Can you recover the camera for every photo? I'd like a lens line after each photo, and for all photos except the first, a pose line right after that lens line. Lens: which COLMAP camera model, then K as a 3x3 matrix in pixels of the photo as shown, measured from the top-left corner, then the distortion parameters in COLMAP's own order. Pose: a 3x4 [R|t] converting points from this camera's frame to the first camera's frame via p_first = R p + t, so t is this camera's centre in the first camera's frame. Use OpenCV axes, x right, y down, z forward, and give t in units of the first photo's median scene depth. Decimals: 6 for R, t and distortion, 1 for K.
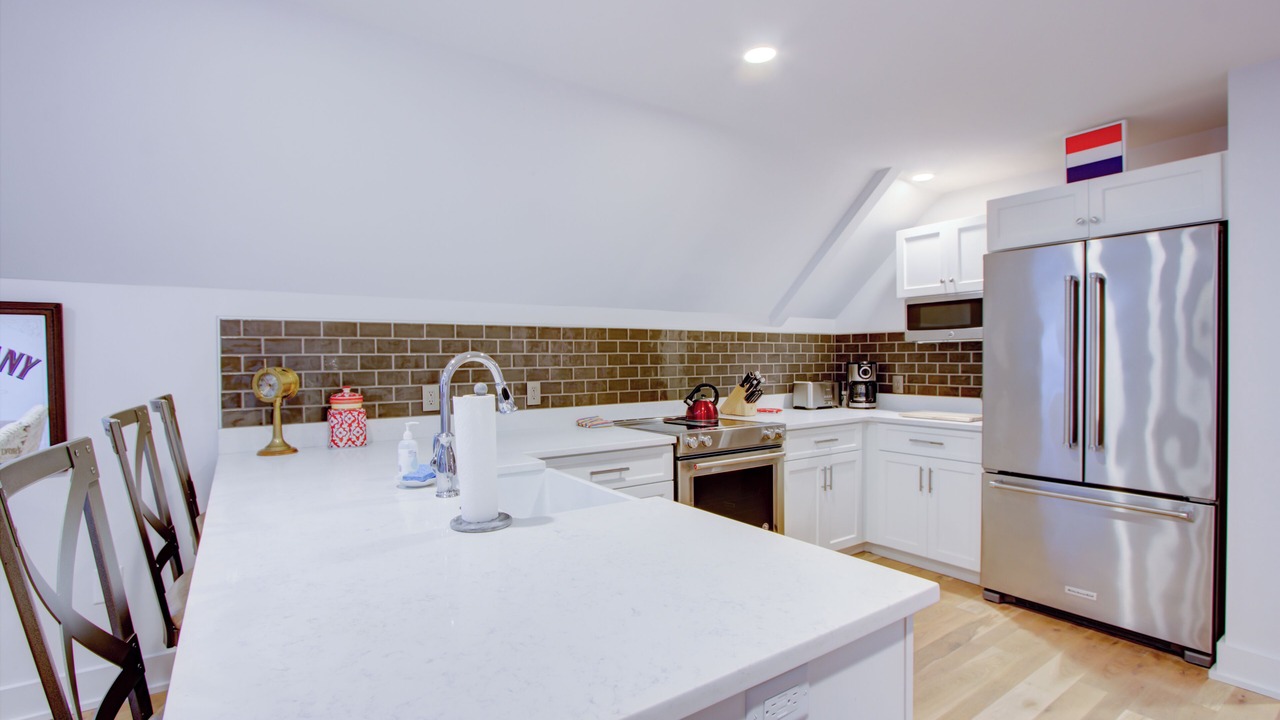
lens RADIAL K [[591.0, 0, 636.2], [0, 591.0, 362.2], [0, 0, 1]] dist [-0.025252, 0.006243]
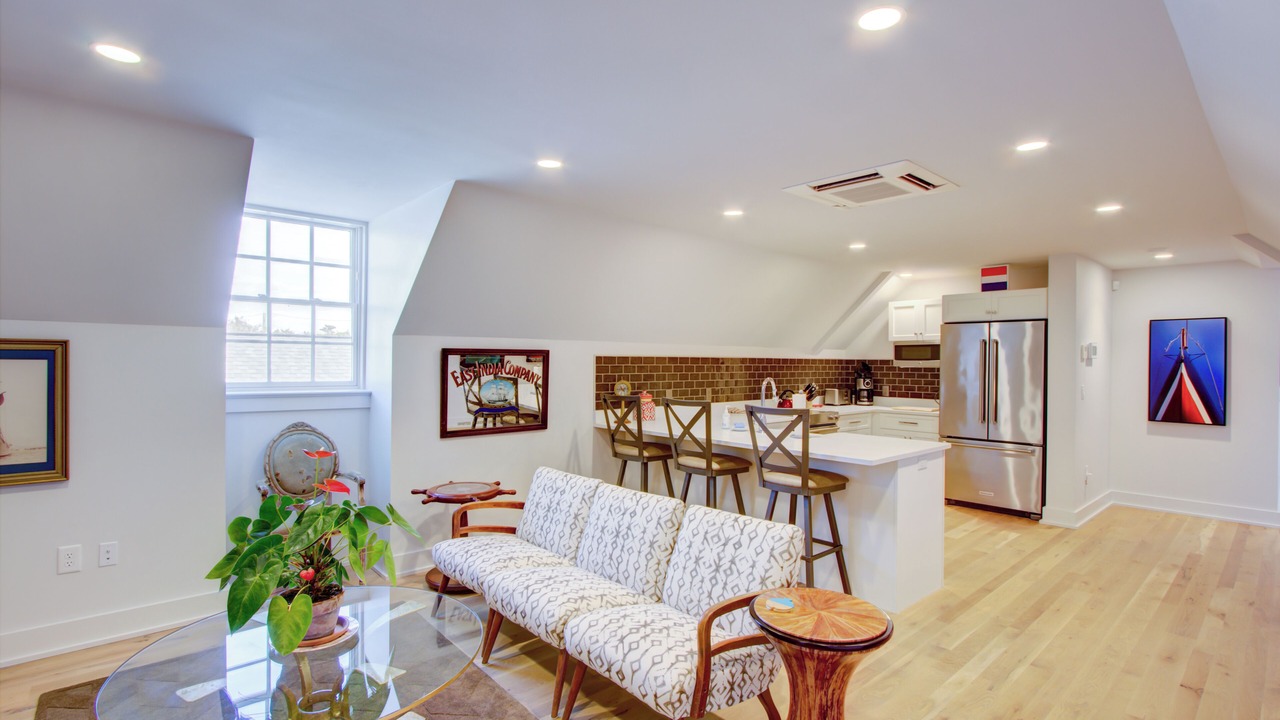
lens RADIAL K [[605.3, 0, 637.3], [0, 605.3, 358.3], [0, 0, 1]] dist [-0.017948, 0.000631]
pose [[0.992574, 0.015850, 0.120602, -0.608084], [-0.014448, 0.999818, -0.012486, -0.031101], [-0.120778, 0.010650, 0.992622, -0.809080]]
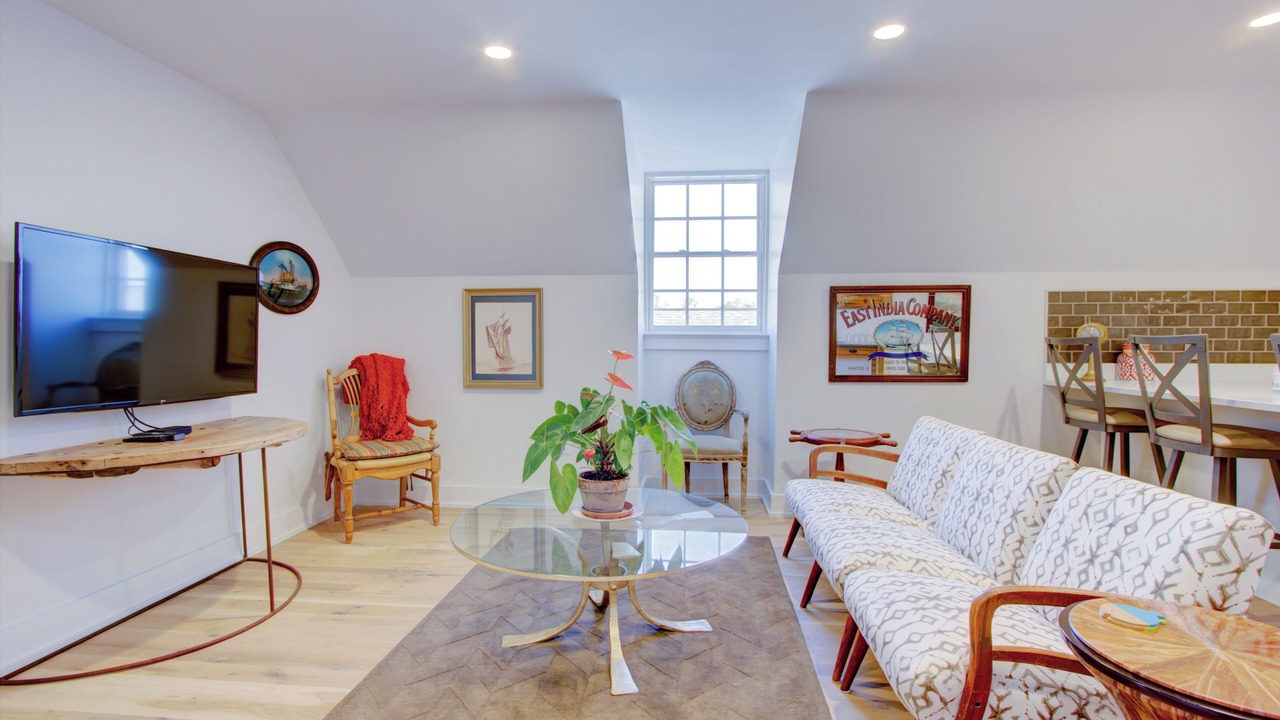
lens RADIAL K [[606.9, 0, 630.0], [0, 606.9, 359.5], [0, 0, 1]] dist [-0.019289, 0.001152]
pose [[0.758208, 0.025861, -0.651500, -0.379823], [-0.012001, 0.999597, 0.025711, 0.056464], [0.651903, -0.011676, 0.758213, -0.665495]]
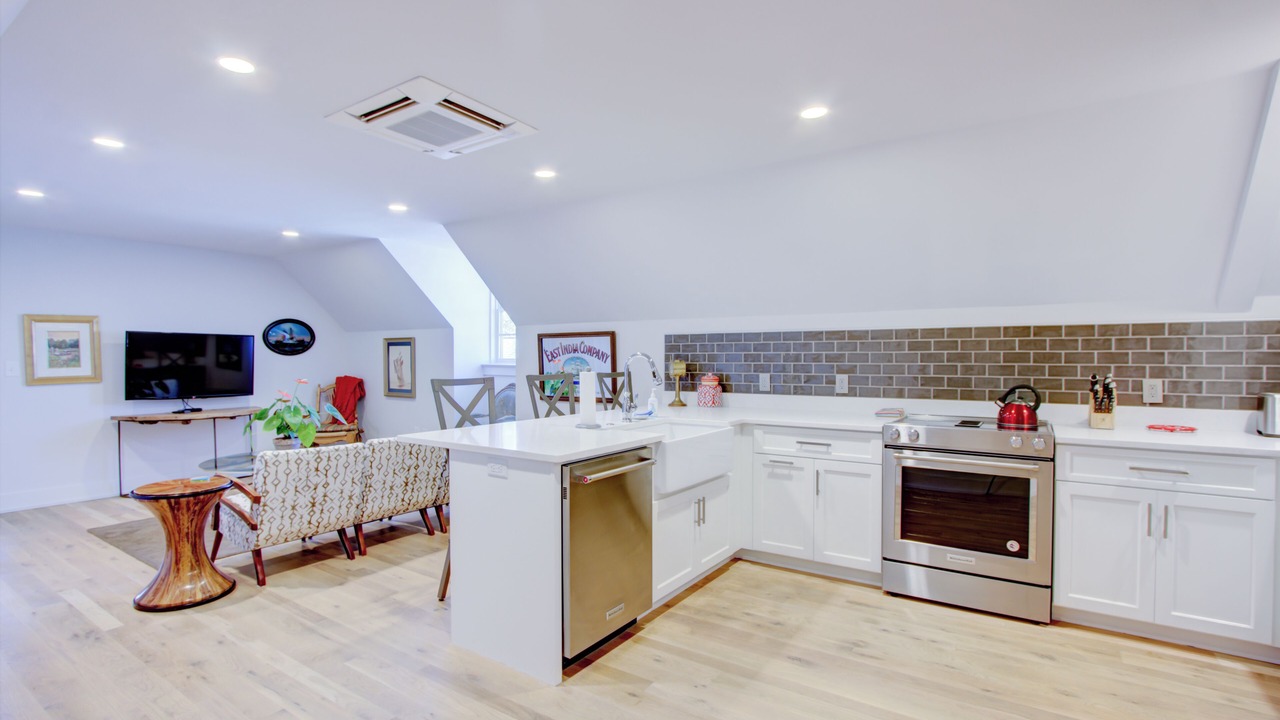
lens RADIAL K [[606.9, 0, 630.0], [0, 606.9, 359.5], [0, 0, 1]] dist [-0.019289, 0.001152]
pose [[0.354999, 0.011384, -0.934797, 0.852151], [-0.009664, 0.999917, 0.008507, -0.005509], [0.934817, 0.006014, 0.355079, 0.124928]]
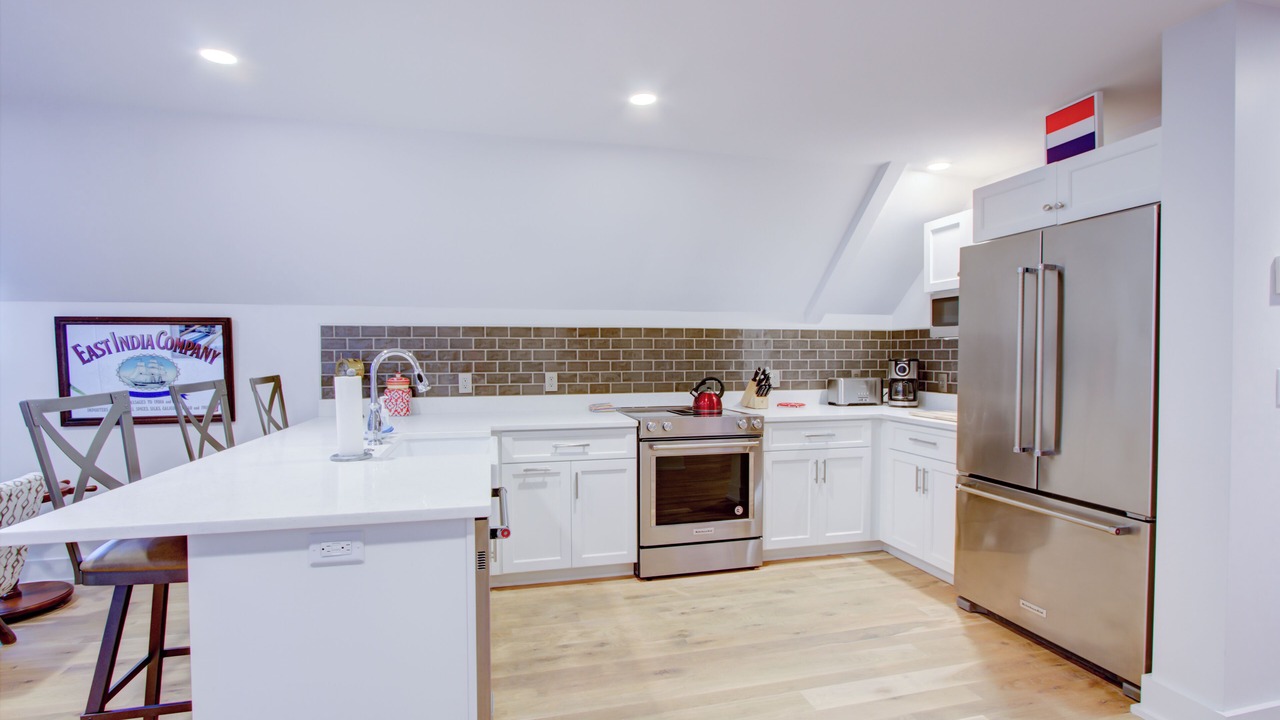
lens RADIAL K [[591.0, 0, 636.2], [0, 591.0, 362.2], [0, 0, 1]] dist [-0.025252, 0.006243]
pose [[0.935151, 0.010414, -0.354096, 0.418257], [-0.007811, 0.999931, 0.008781, -0.000174], [0.354163, -0.005446, 0.935168, -0.080923]]
